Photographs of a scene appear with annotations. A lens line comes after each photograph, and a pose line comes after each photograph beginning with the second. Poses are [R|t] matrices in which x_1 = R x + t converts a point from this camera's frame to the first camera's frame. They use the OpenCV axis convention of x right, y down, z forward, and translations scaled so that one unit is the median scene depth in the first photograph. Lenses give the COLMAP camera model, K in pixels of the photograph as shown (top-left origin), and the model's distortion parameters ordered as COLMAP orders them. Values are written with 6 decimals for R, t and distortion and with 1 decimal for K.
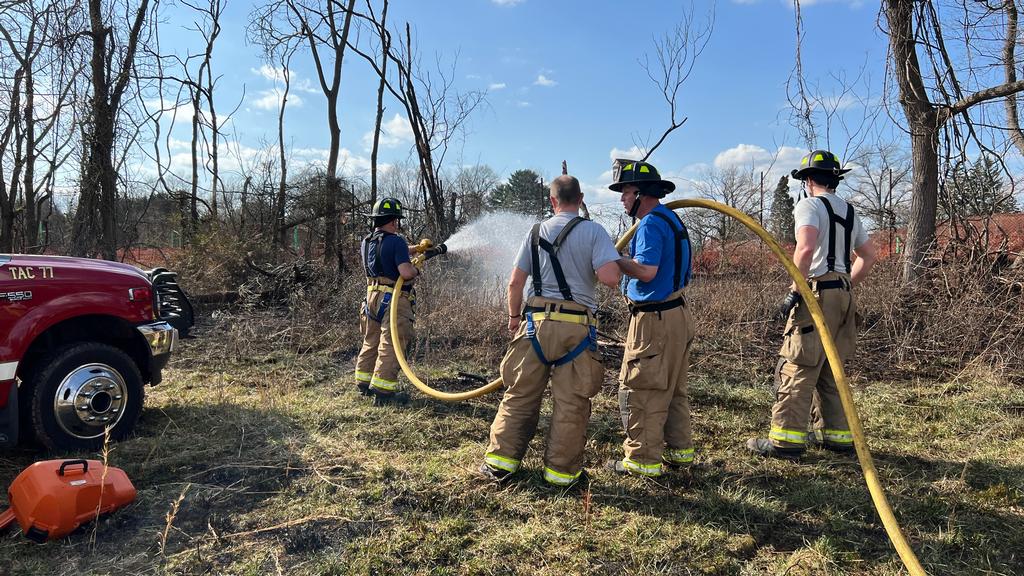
lens RADIAL K [[772.8, 0, 516.5], [0, 772.8, 266.9], [0, 0, 1]] dist [0.039662, -0.051602]
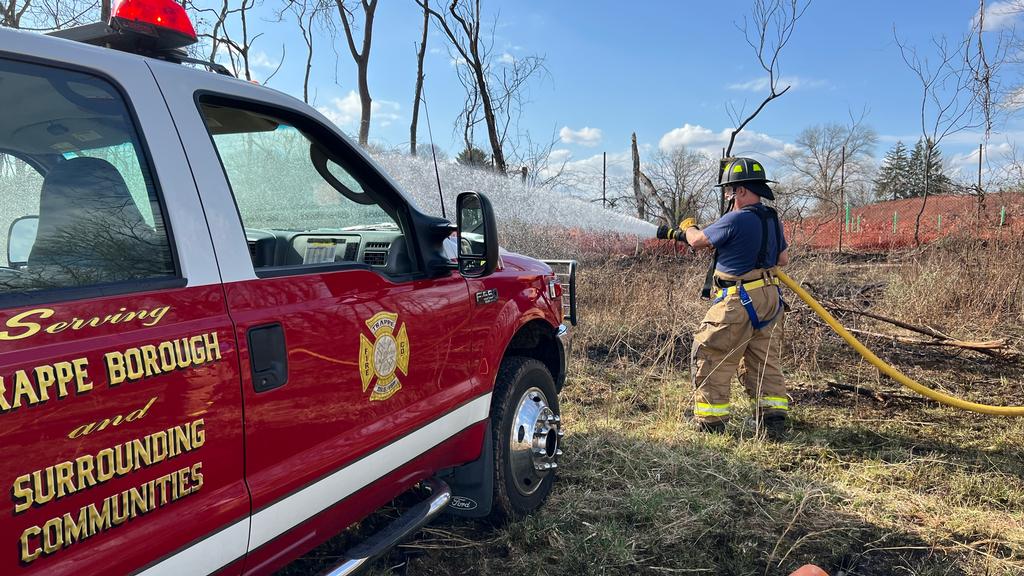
lens RADIAL K [[772.8, 0, 512.1], [0, 772.8, 289.6], [0, 0, 1]] dist [0.039662, -0.051602]
pose [[0.997742, -0.006159, 0.066884, -0.135567], [0.002535, 0.998531, 0.054132, -0.000873], [-0.067119, -0.053840, 0.996291, 0.067358]]
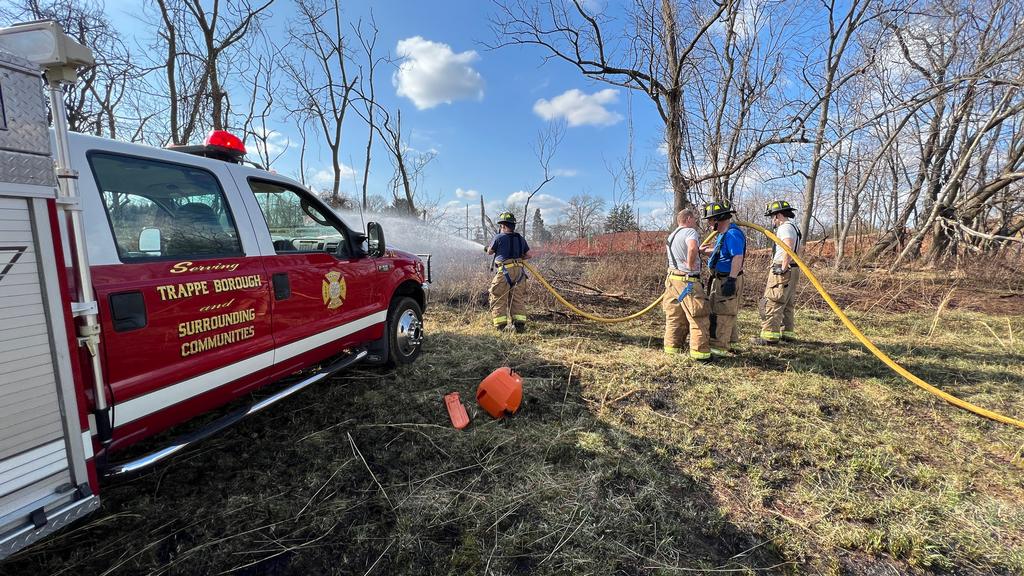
lens RADIAL K [[408.1, 0, 515.4], [0, 408.1, 283.9], [0, 0, 1]] dist [-0.003763, 0.000306]
pose [[0.958742, -0.008305, 0.284156, -0.127186], [-0.012862, 0.997282, 0.072543, 0.001463], [-0.283986, -0.073205, 0.956030, 0.029808]]
